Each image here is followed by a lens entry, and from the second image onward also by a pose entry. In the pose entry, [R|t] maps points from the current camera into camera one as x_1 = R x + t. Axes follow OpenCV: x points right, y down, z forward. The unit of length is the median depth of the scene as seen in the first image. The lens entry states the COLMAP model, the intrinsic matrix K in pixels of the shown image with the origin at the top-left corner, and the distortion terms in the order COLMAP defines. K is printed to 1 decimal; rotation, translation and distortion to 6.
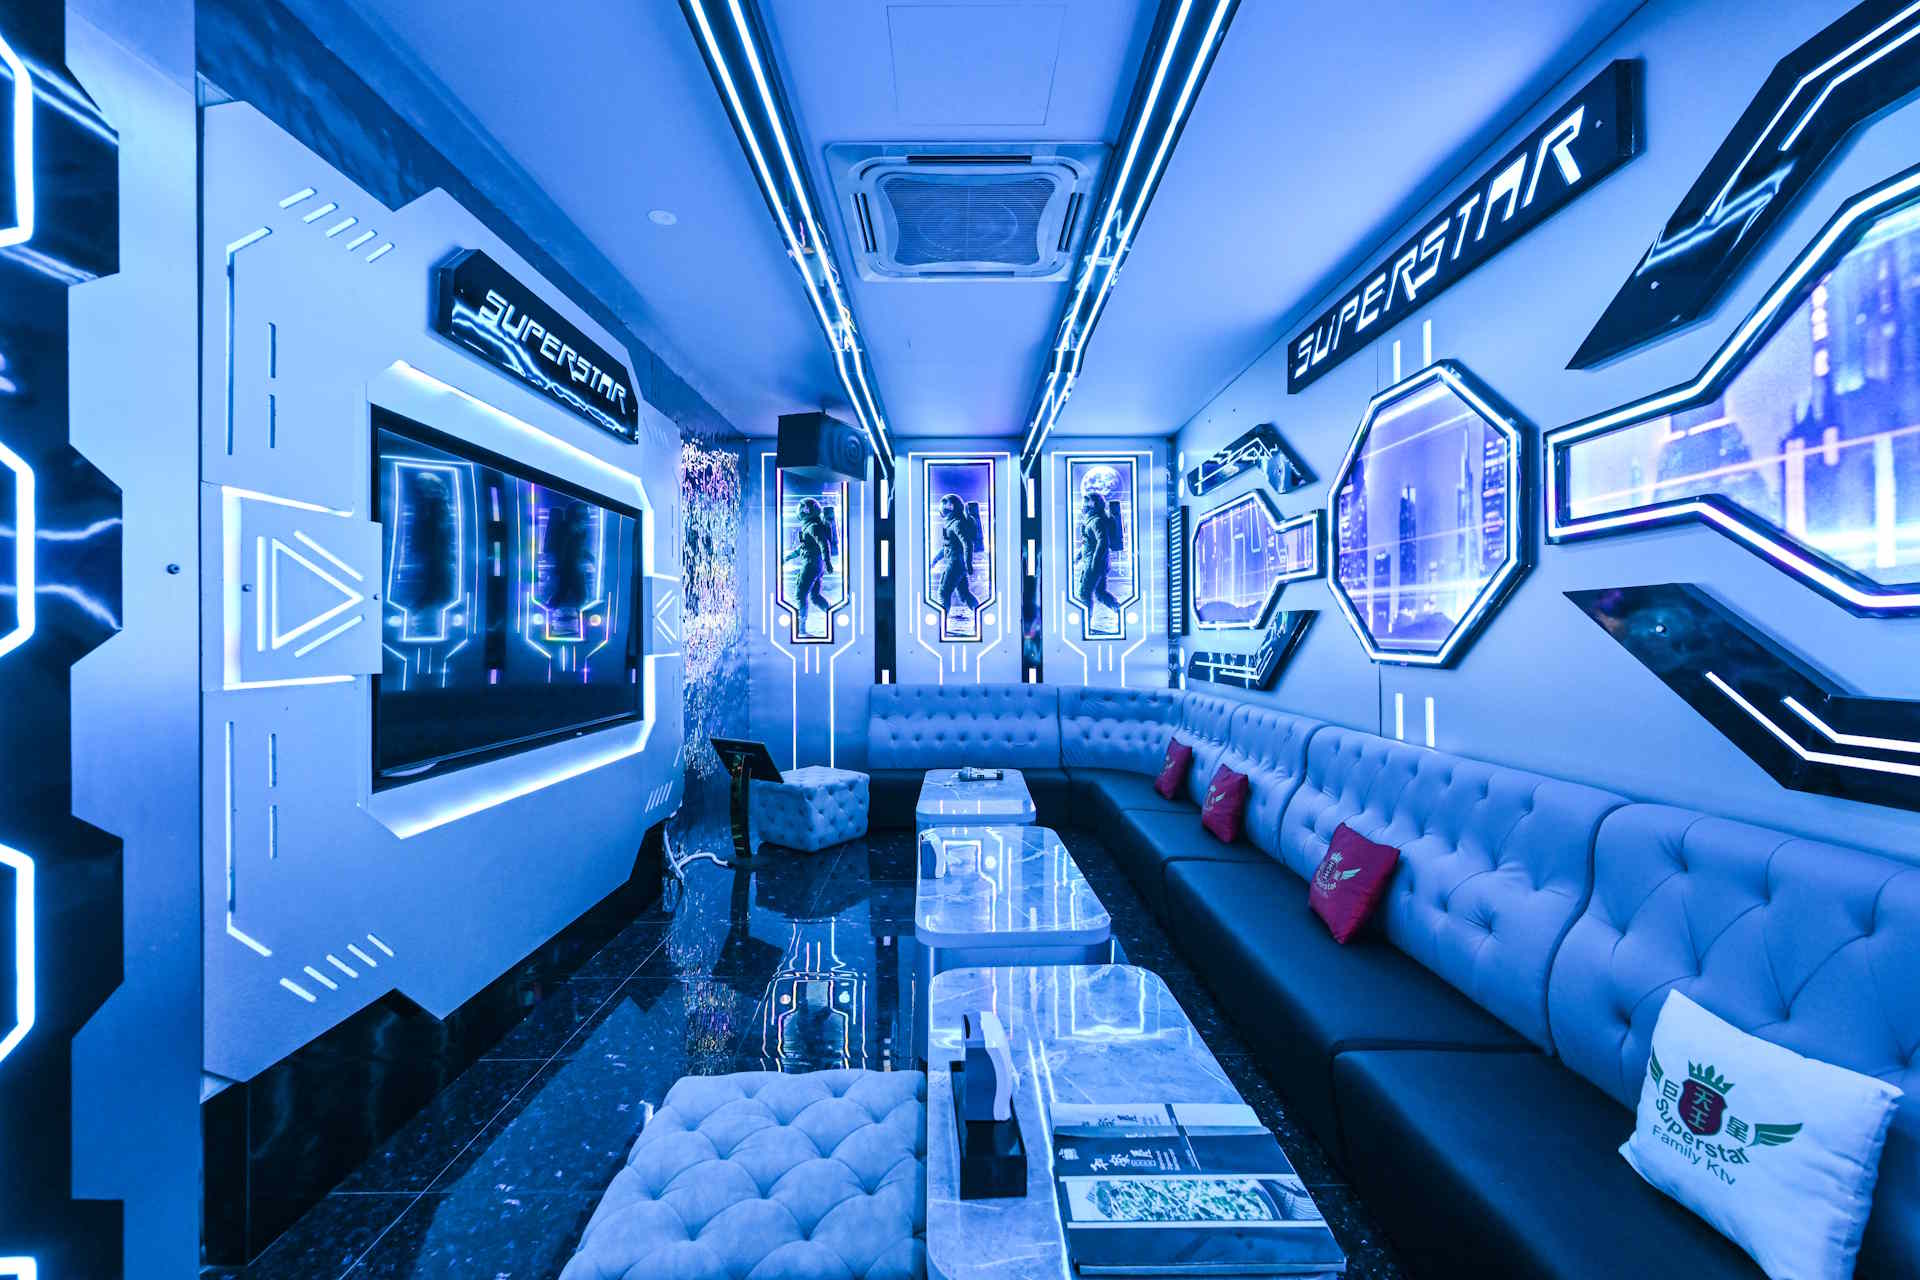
lens RADIAL K [[765.6, 0, 966.1], [0, 765.6, 628.2], [0, 0, 1]] dist [0.000715, 0.000731]
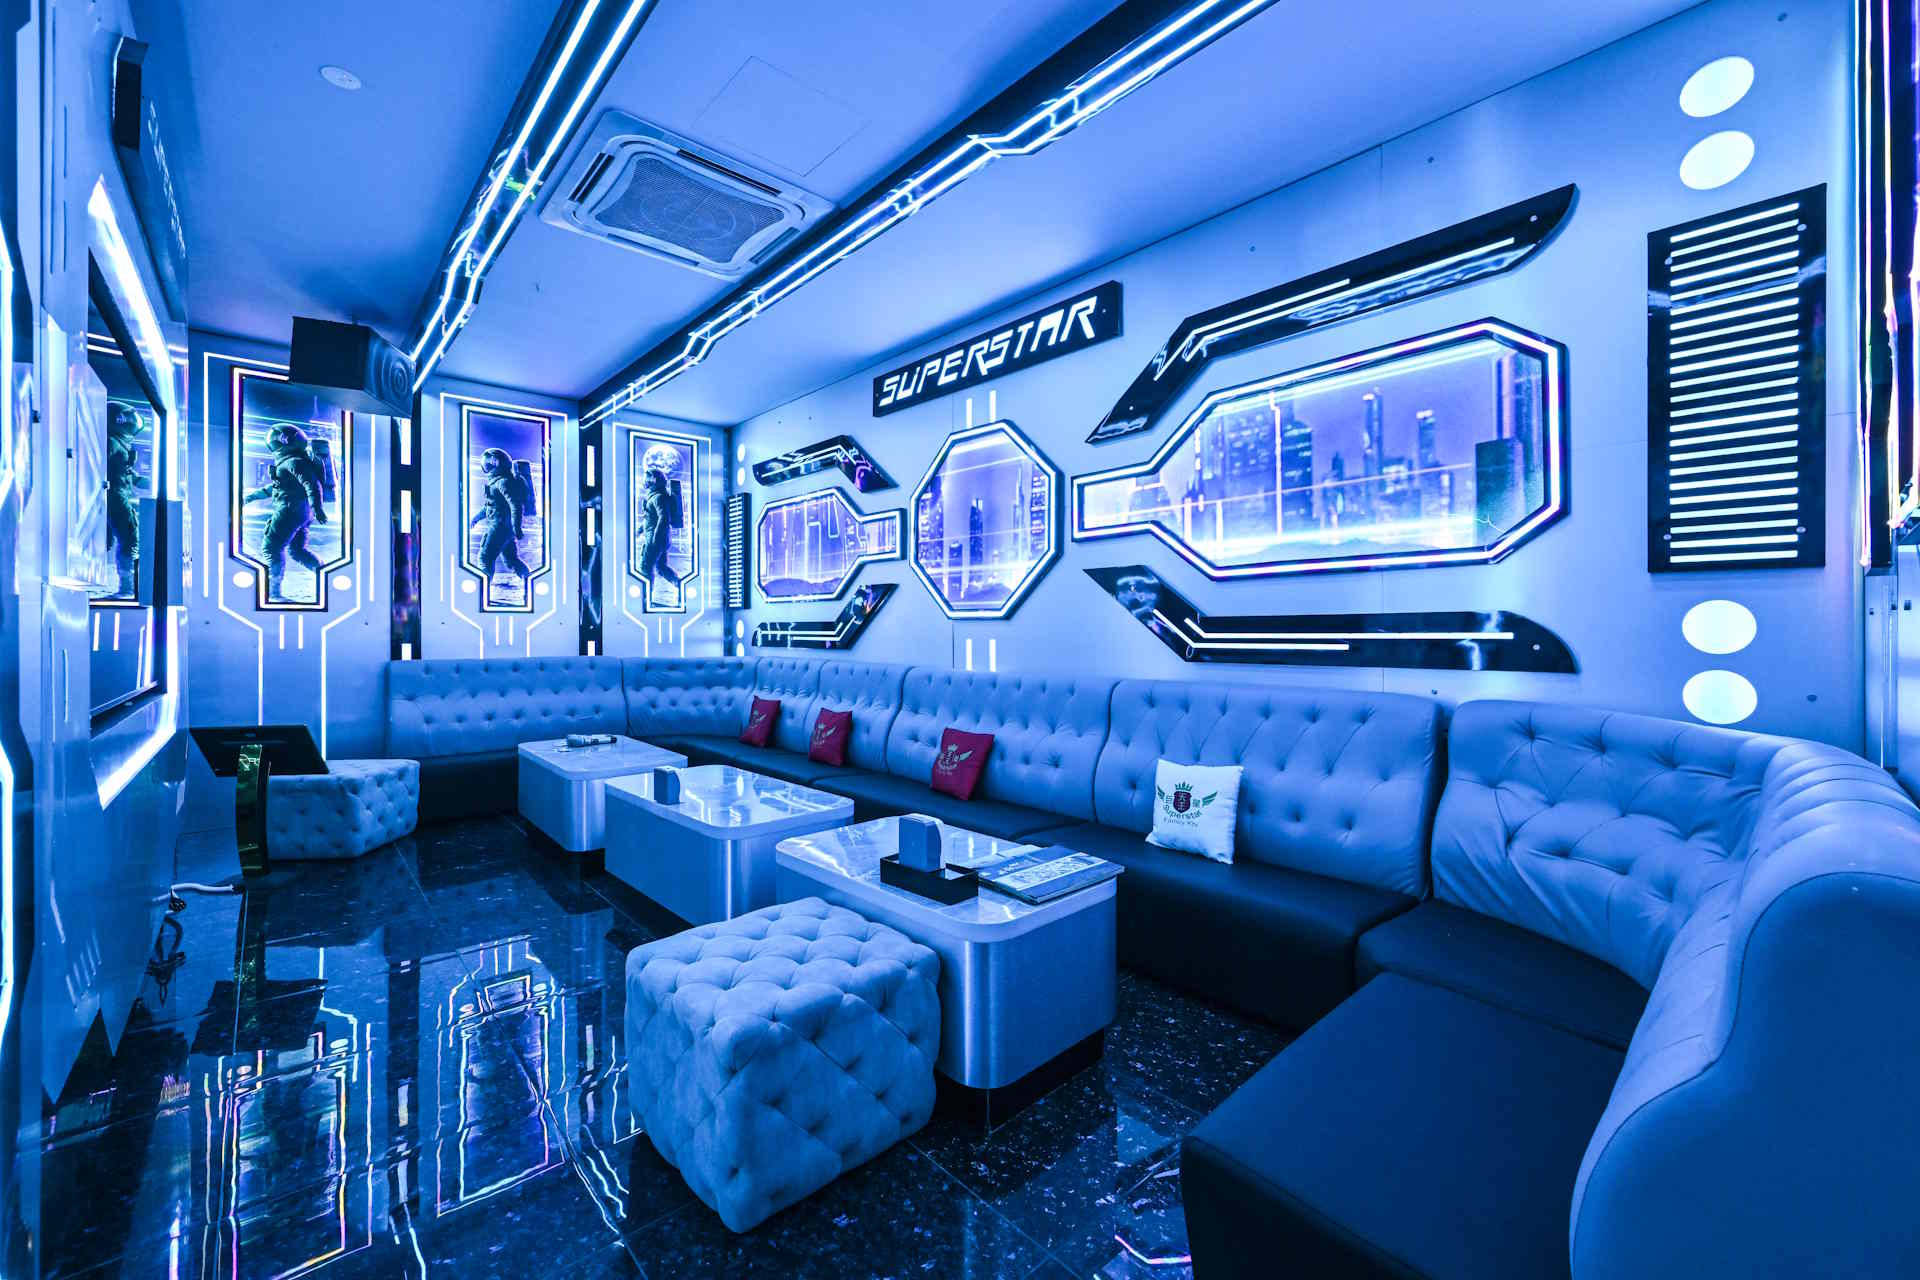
lens RADIAL K [[773.0, 0, 965.1], [0, 773.0, 624.6], [0, 0, 1]] dist [0.000575, 0.000143]
pose [[0.742817, 0.007637, 0.669451, -0.362520], [-0.007465, 0.999967, -0.003124, 0.052131], [-0.669453, -0.002677, 0.742850, -0.078948]]
